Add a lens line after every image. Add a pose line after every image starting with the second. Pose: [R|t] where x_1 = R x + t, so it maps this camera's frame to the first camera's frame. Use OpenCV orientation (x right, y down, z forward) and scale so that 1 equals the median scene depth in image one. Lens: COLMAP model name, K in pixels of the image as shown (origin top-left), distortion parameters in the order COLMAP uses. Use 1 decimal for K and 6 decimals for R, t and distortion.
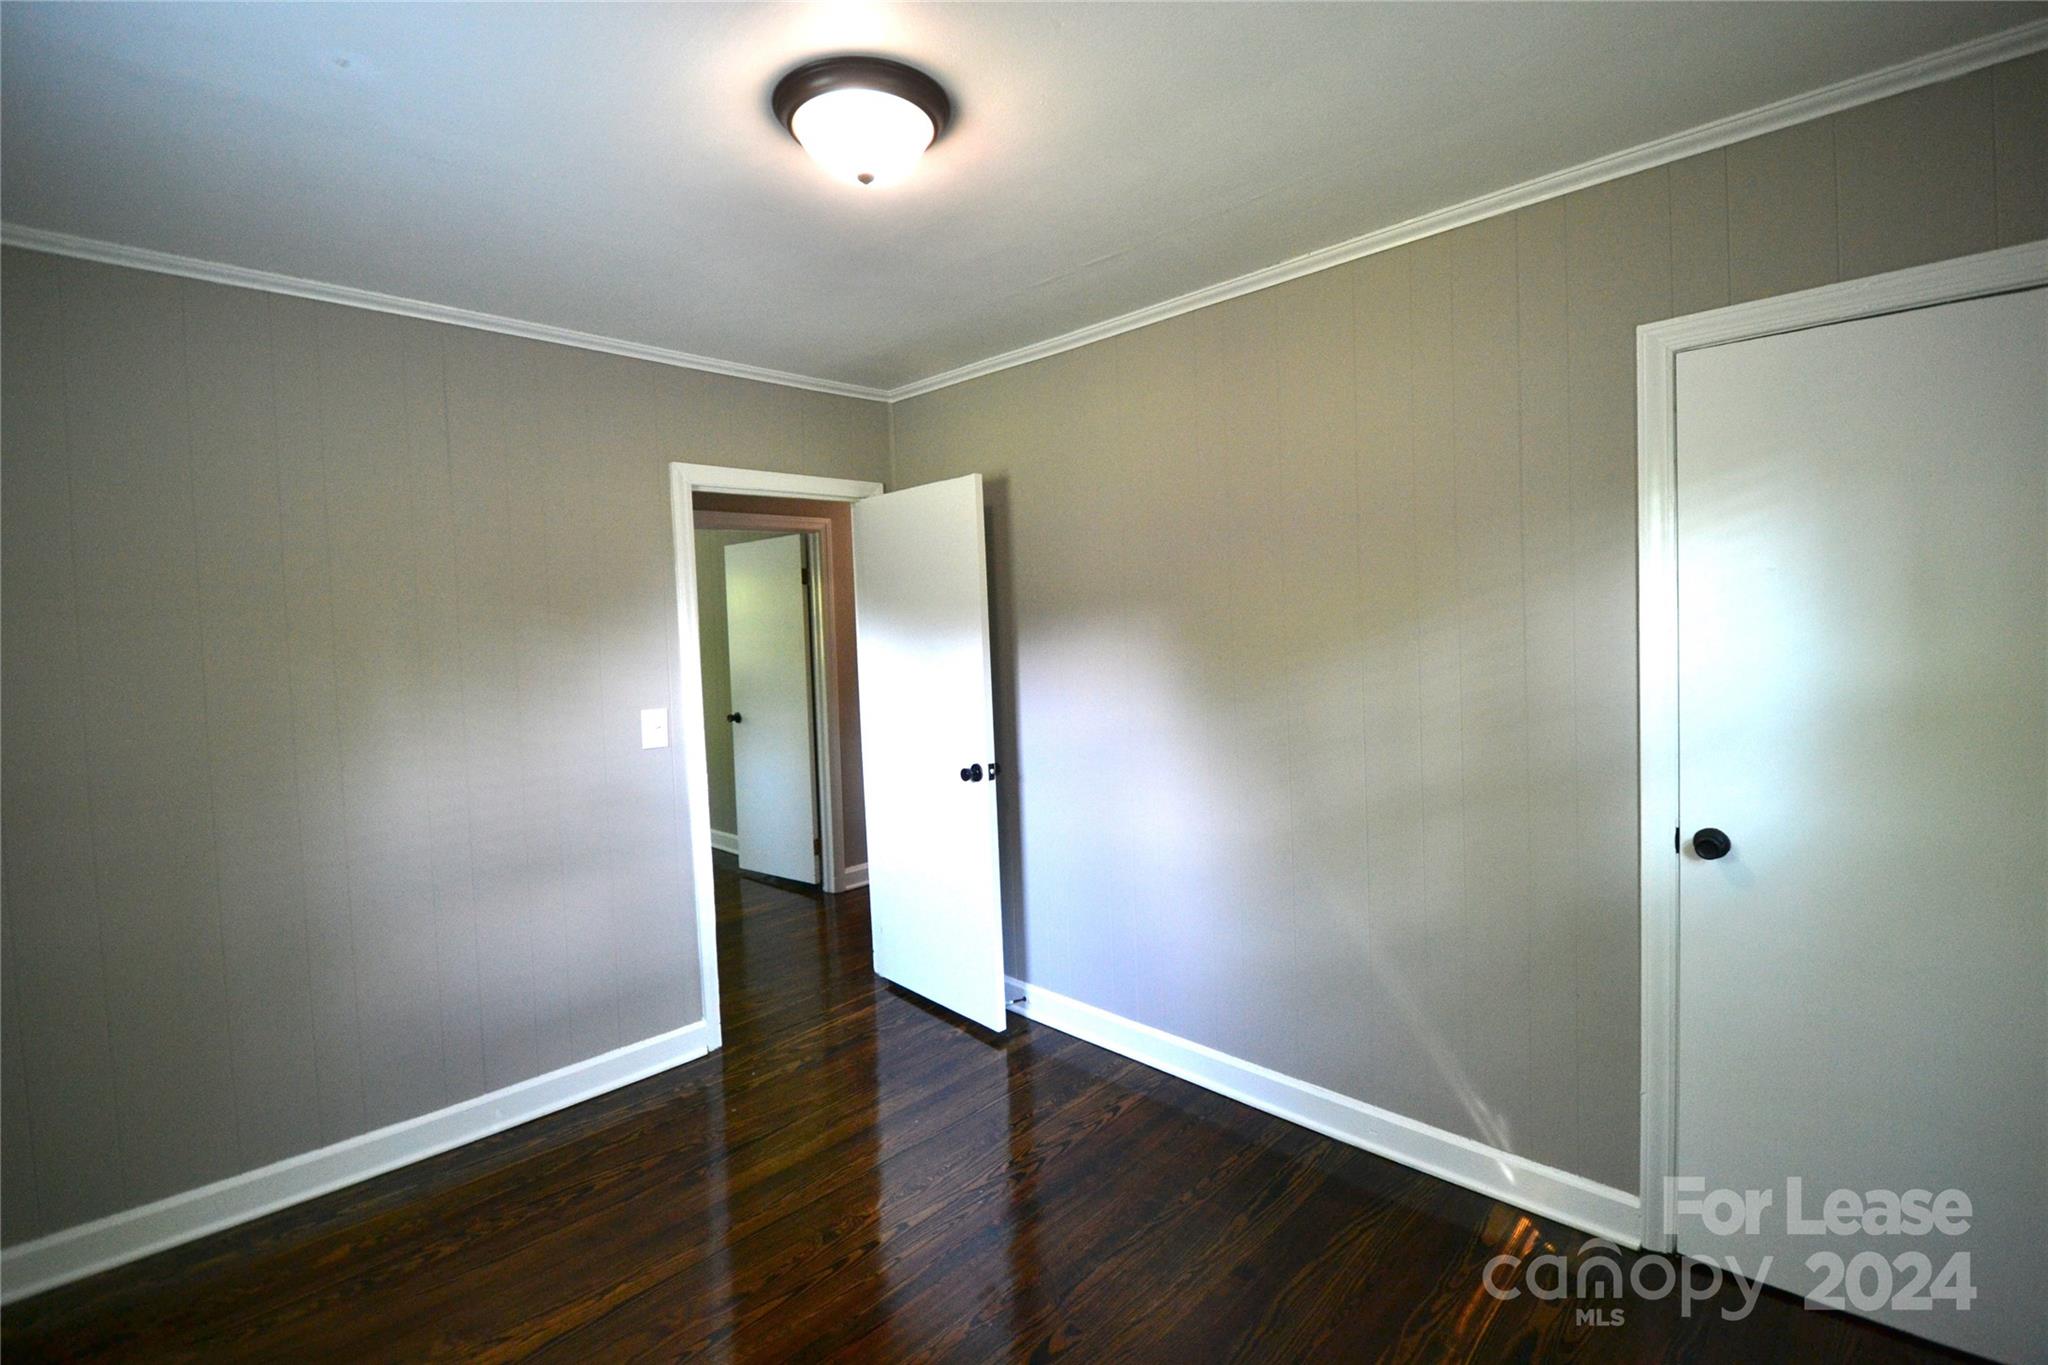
lens RADIAL K [[915.8, 0, 1021.6], [0, 915.8, 671.1], [0, 0, 1]] dist [0.003244, -0.012137]
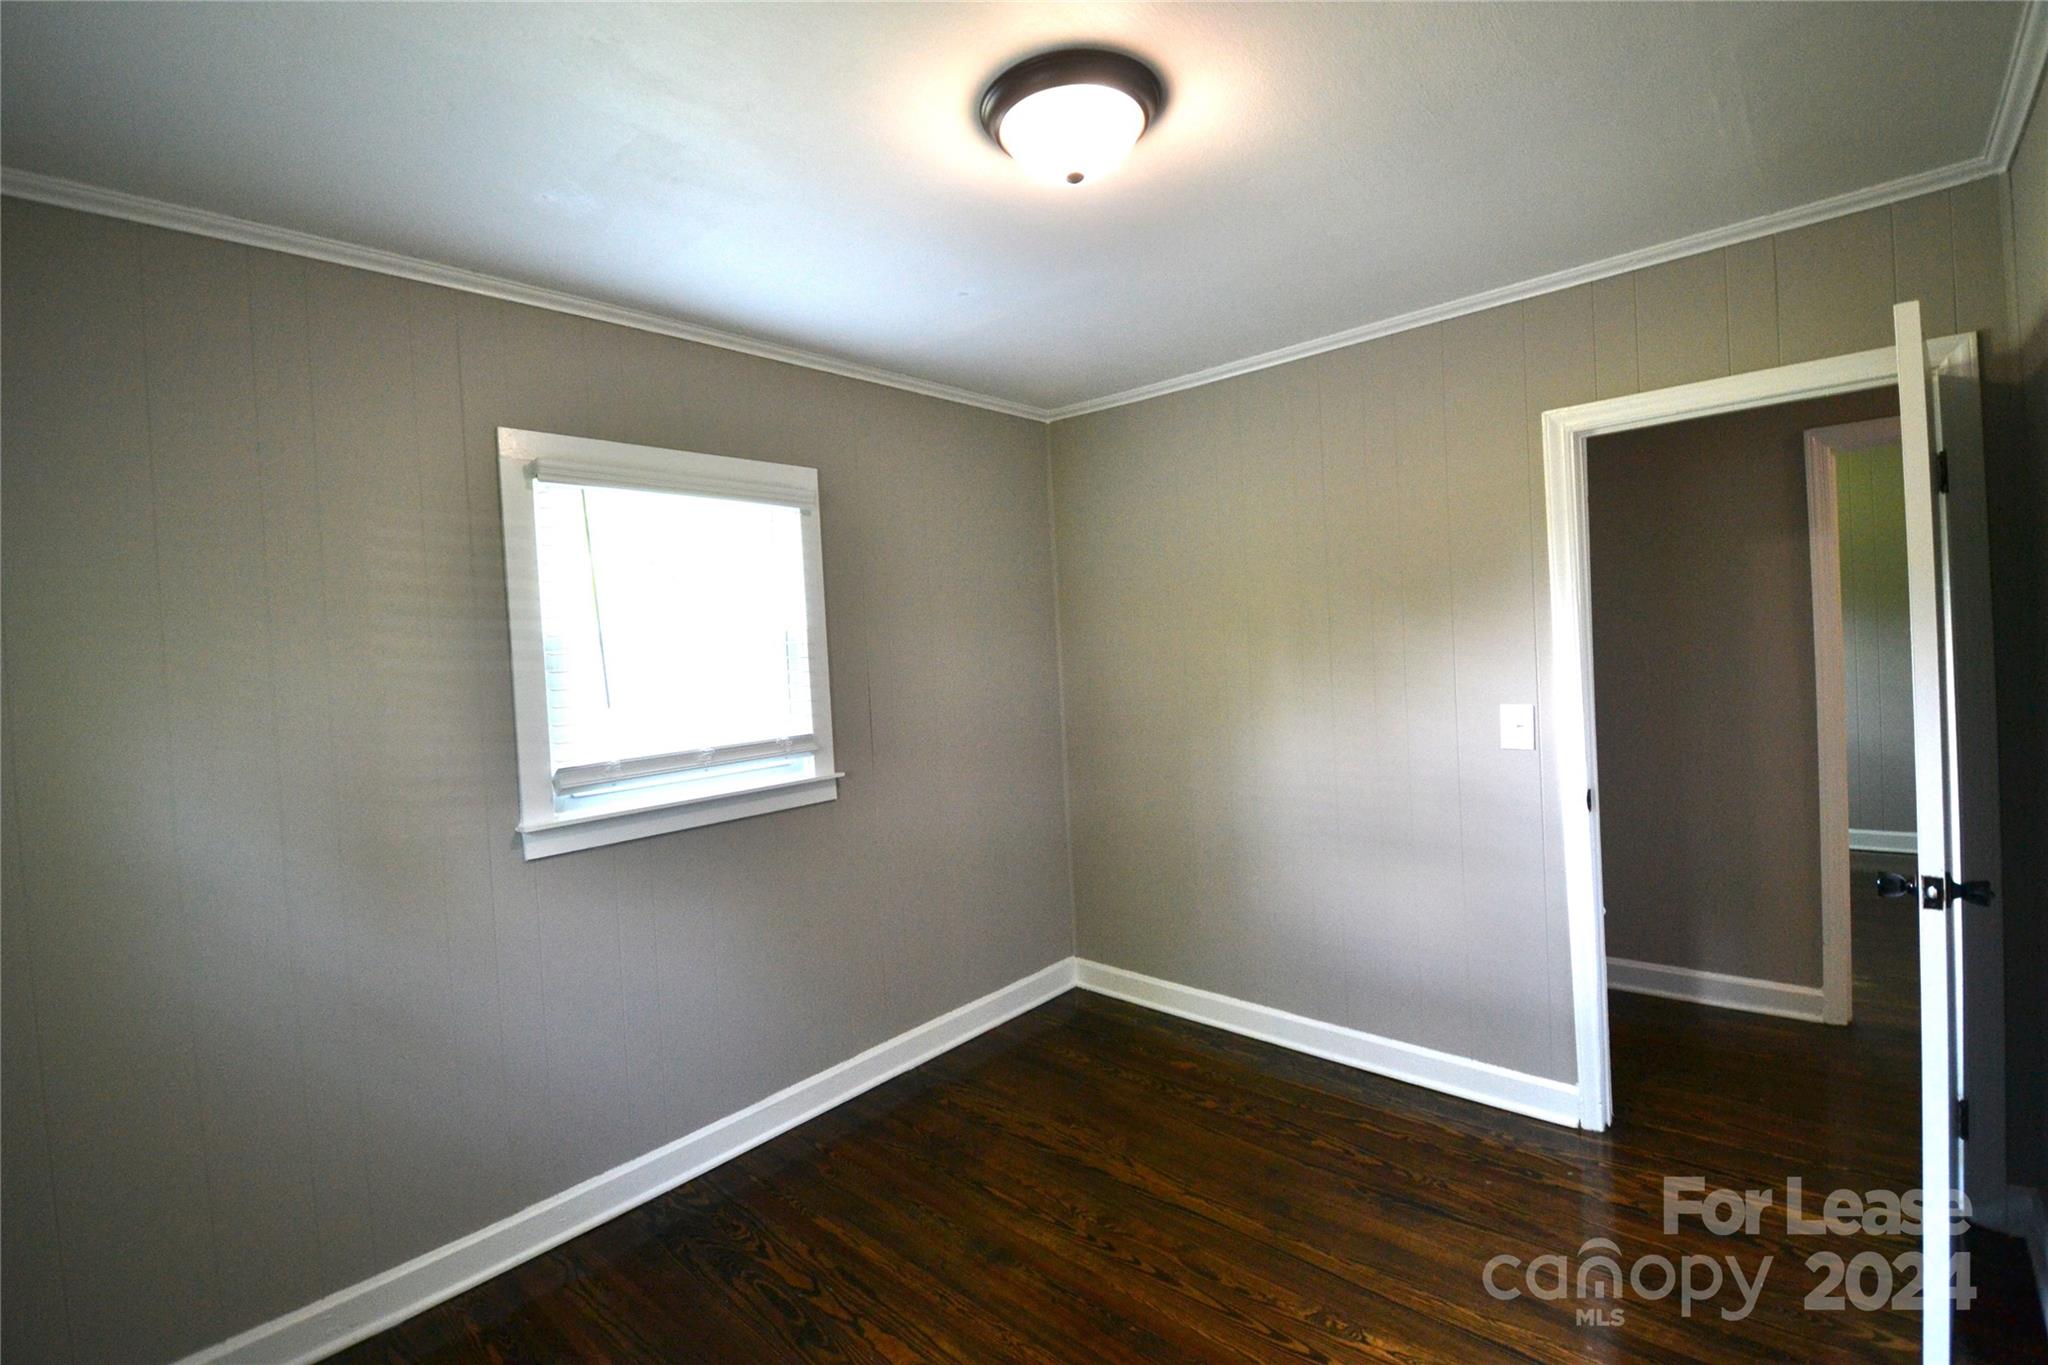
lens RADIAL K [[915.8, 0, 1021.6], [0, 915.8, 671.1], [0, 0, 1]] dist [0.003244, -0.012137]
pose [[0.044043, 0.060859, -0.997174, 0.594902], [-0.003789, 0.998146, 0.060751, -0.054559], [0.999022, 0.001103, 0.044192, 0.650015]]
